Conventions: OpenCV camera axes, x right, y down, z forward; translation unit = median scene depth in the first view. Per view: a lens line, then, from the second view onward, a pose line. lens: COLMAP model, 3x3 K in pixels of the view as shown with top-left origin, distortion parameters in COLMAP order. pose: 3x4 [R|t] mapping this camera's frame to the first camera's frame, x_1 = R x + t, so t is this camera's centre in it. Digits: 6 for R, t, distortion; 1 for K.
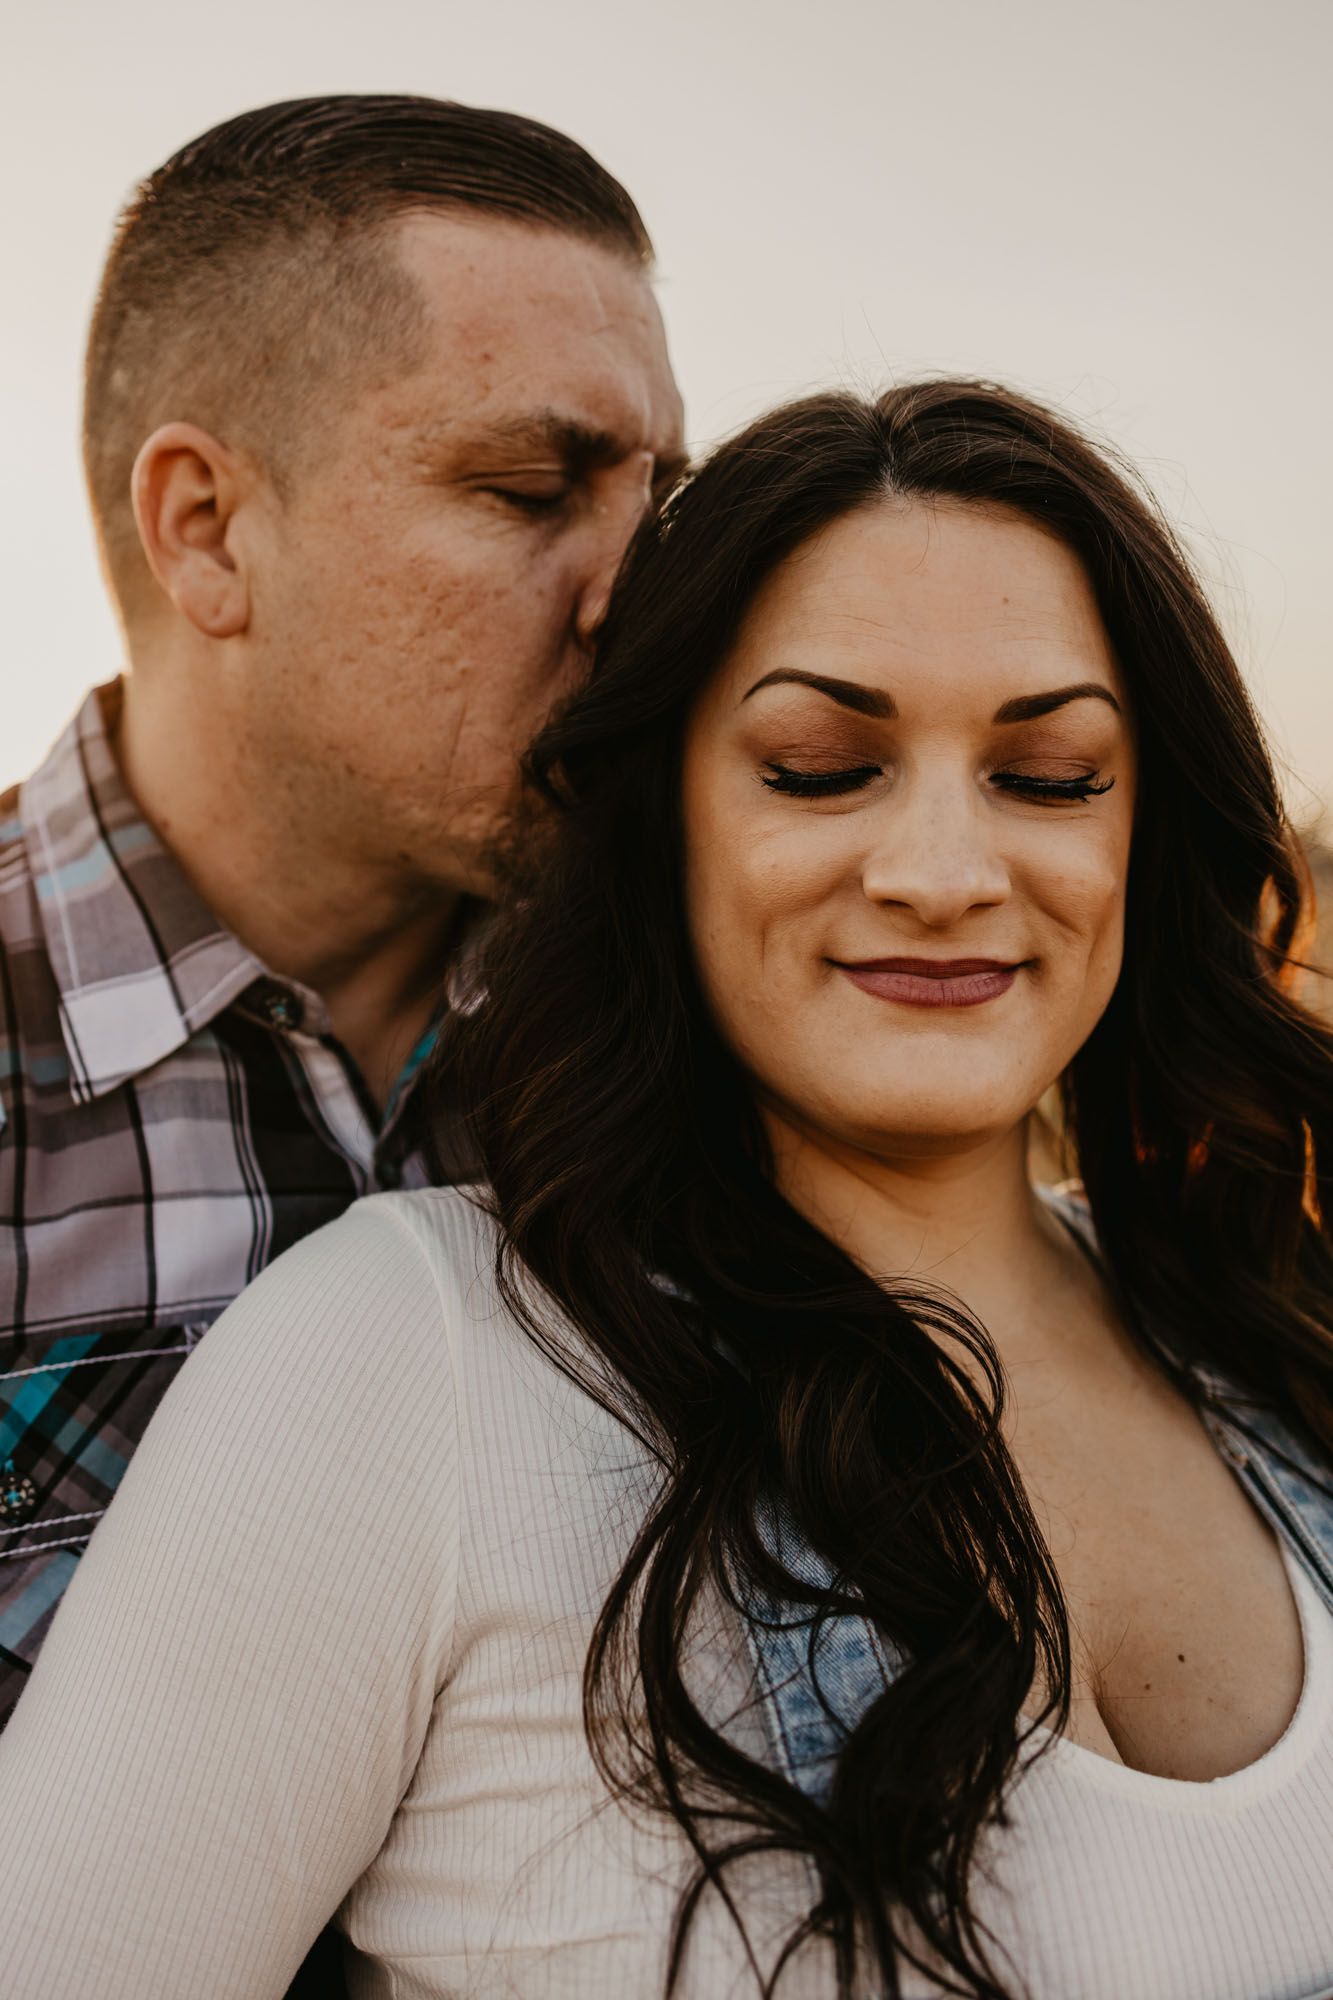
lens RADIAL K [[2039.8, 0, 667.7], [0, 2039.8, 1005.7], [0, 0, 1]] dist [-0.005799, 0.002047]
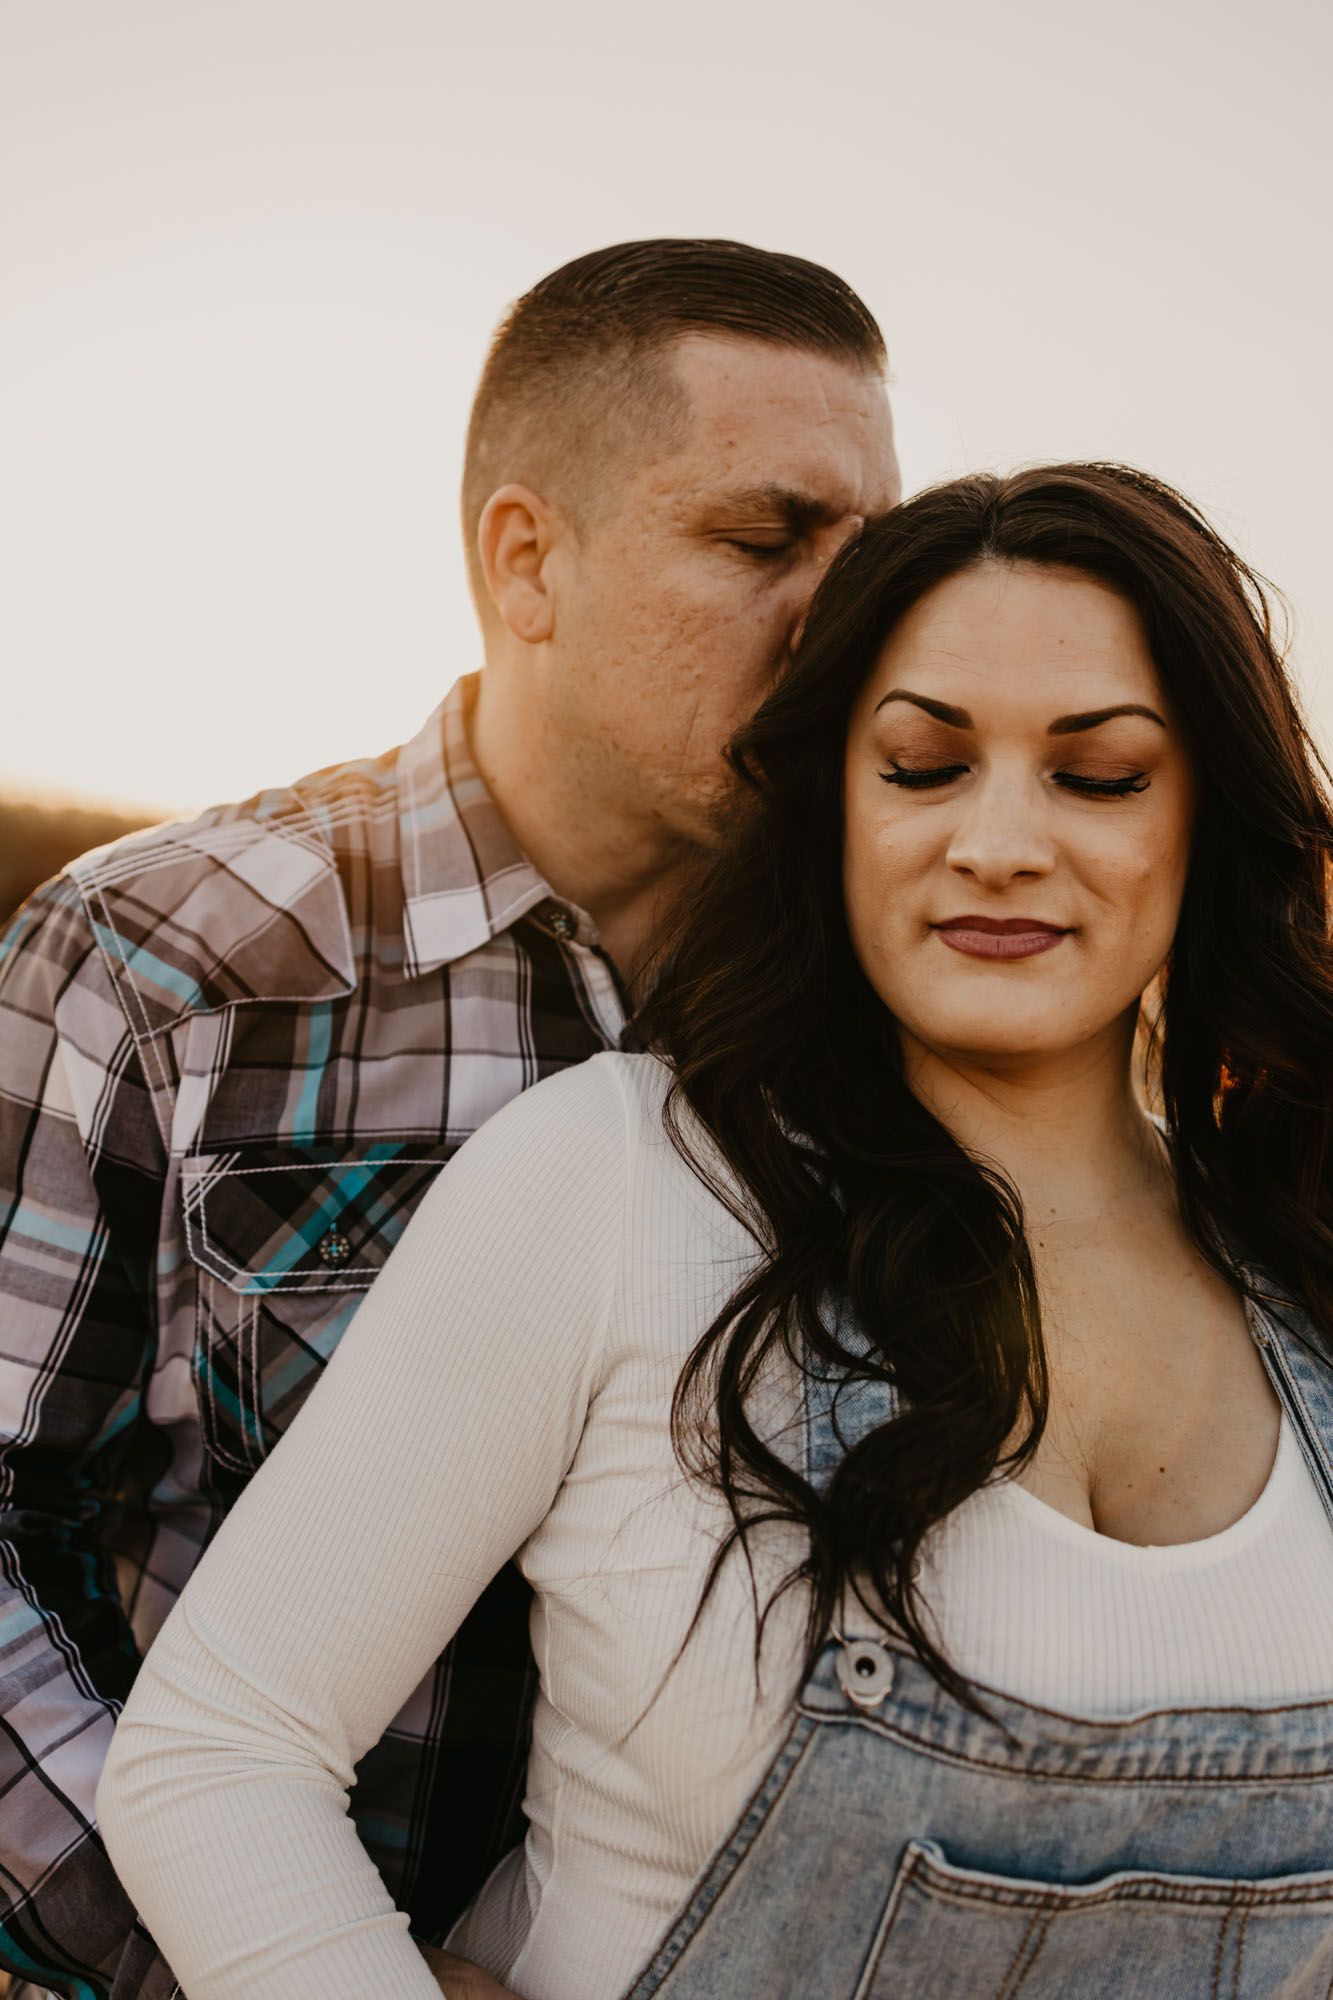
lens RADIAL K [[1996.2, 0, 666.9], [0, 1996.2, 1054.0], [0, 0, 1]] dist [-0.069669, -0.001227]
pose [[0.969307, 0.090800, -0.228470, 0.199394], [-0.084736, 0.995745, 0.036230, 0.036723], [0.230788, -0.015758, 0.972876, -0.276473]]
